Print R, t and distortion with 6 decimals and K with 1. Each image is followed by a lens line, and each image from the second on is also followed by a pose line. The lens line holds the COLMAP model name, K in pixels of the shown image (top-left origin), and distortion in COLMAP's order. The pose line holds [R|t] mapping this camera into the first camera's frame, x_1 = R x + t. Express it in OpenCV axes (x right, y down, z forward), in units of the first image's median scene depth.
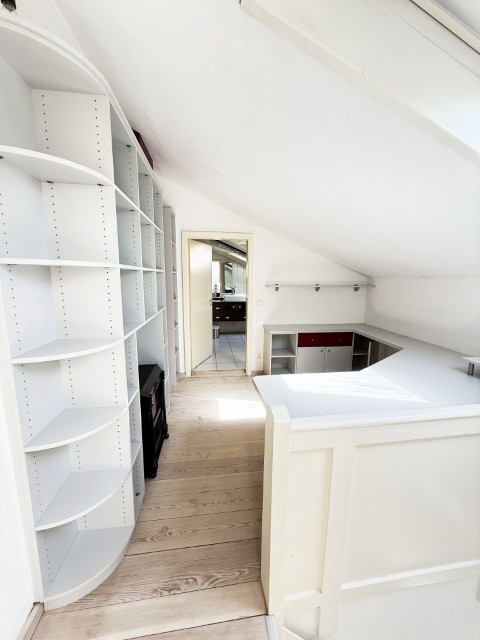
lens RADIAL K [[255.9, 0, 240.0], [0, 255.9, 320.0], [0, 0, 1]] dist [0.000466, -0.000034]
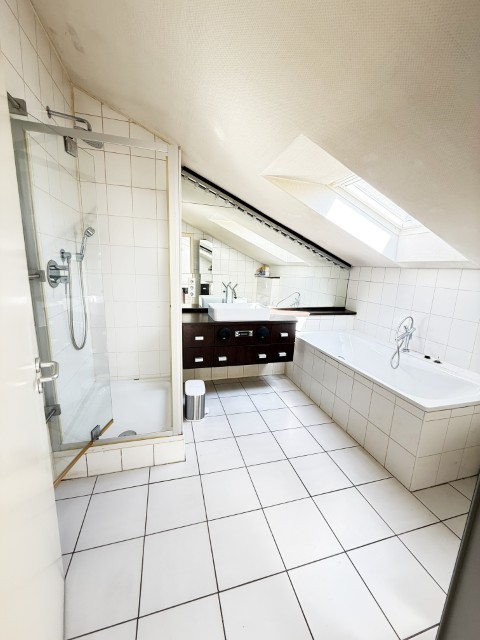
lens RADIAL K [[255.9, 0, 240.0], [0, 255.9, 320.0], [0, 0, 1]] dist [0.000466, -0.000034]
pose [[0.990550, -0.001310, 0.137149, -0.077202], [0.000539, 0.999984, 0.005656, -0.075296], [-0.137154, -0.005529, 0.990534, 0.580013]]
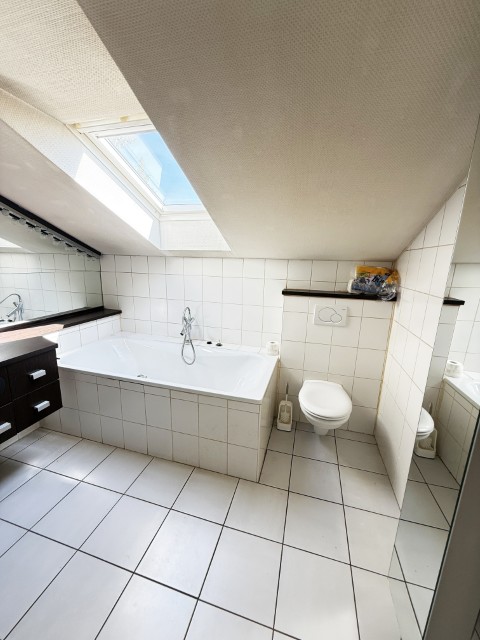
lens RADIAL K [[255.9, 0, 240.0], [0, 255.9, 320.0], [0, 0, 1]] dist [0.000466, -0.000034]
pose [[0.407990, -0.207725, 0.889041, -0.077342], [0.166204, 0.974400, 0.151396, -0.098369], [-0.897731, 0.085995, 0.432070, 0.673127]]
